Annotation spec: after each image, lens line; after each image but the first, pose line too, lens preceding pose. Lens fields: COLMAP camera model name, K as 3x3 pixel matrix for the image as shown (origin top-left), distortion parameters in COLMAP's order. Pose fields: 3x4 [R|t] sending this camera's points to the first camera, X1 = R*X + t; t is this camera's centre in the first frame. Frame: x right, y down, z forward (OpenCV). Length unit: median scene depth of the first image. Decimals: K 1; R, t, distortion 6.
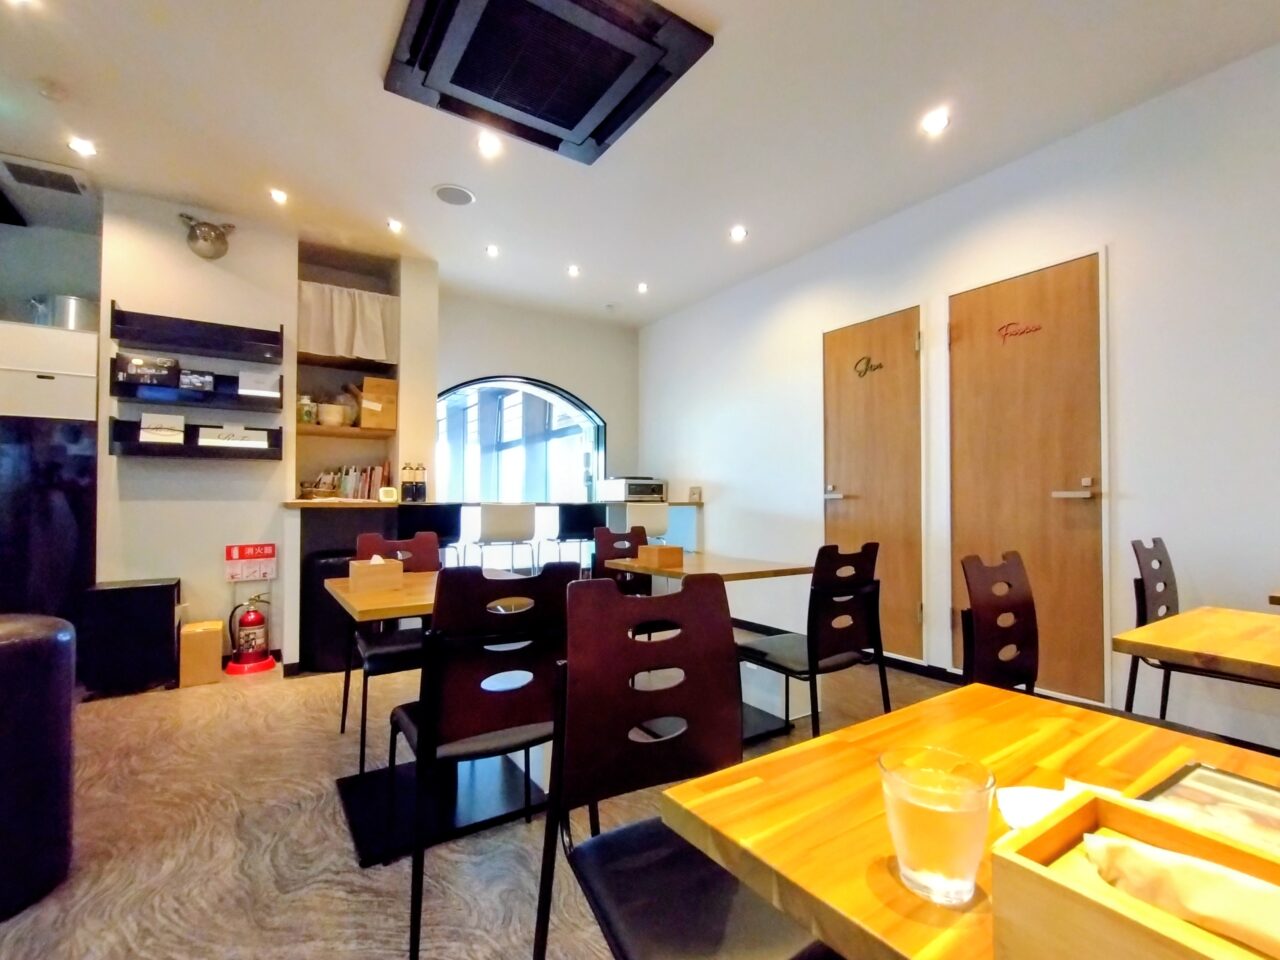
lens RADIAL K [[567.2, 0, 640.0], [0, 567.2, 480.0], [0, 0, 1]] dist [0.000140, 0.000020]
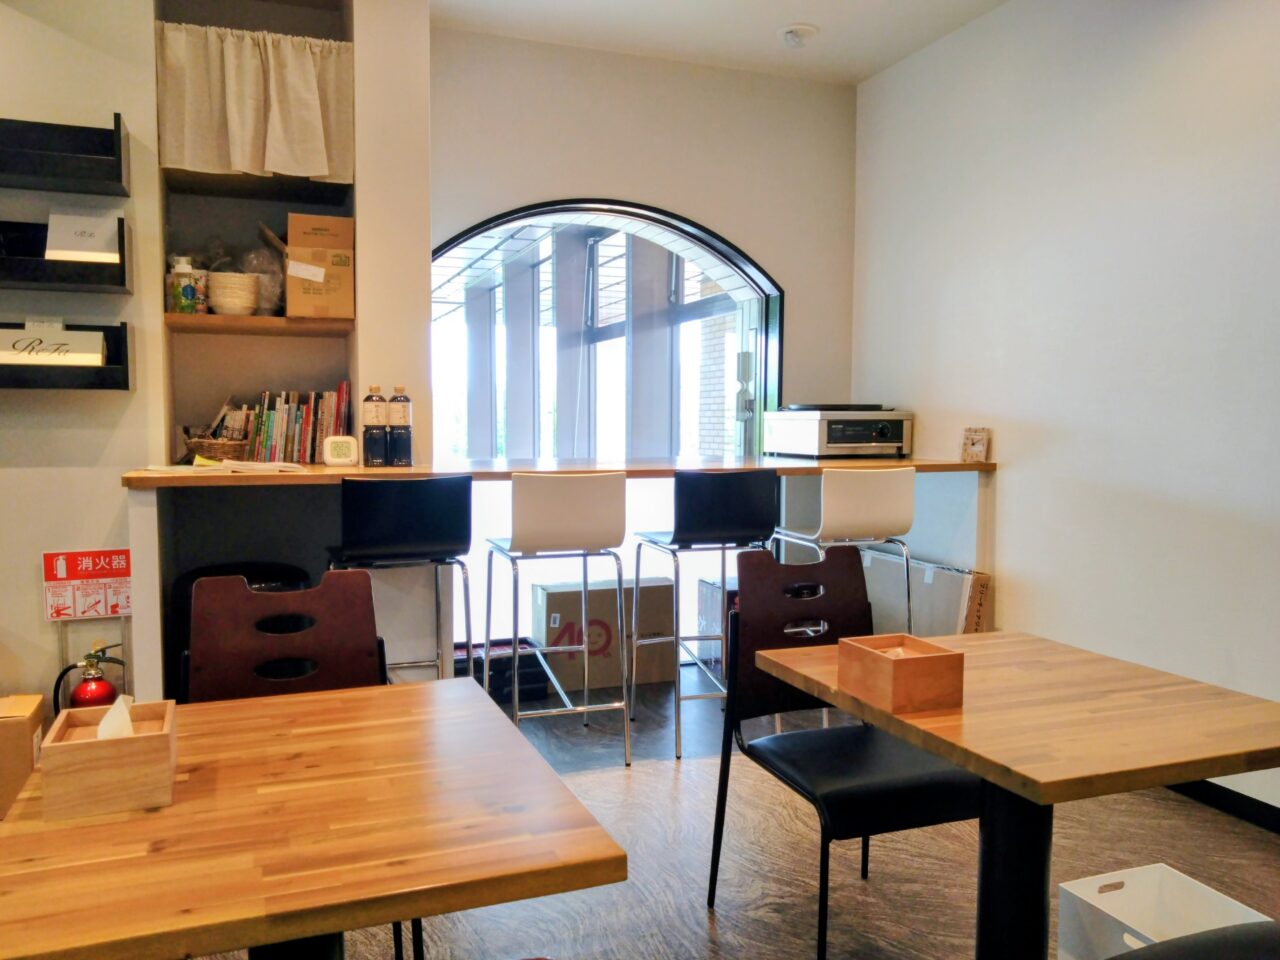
lens RADIAL K [[967.9, 0, 640.0], [0, 967.9, 480.0], [0, 0, 1]] dist [0.049143, -0.095927]
pose [[0.976070, 0.016072, -0.216861, 0.003481], [0.006270, 0.994770, 0.101949, -0.034307], [0.217366, -0.100869, 0.970864, 0.213054]]
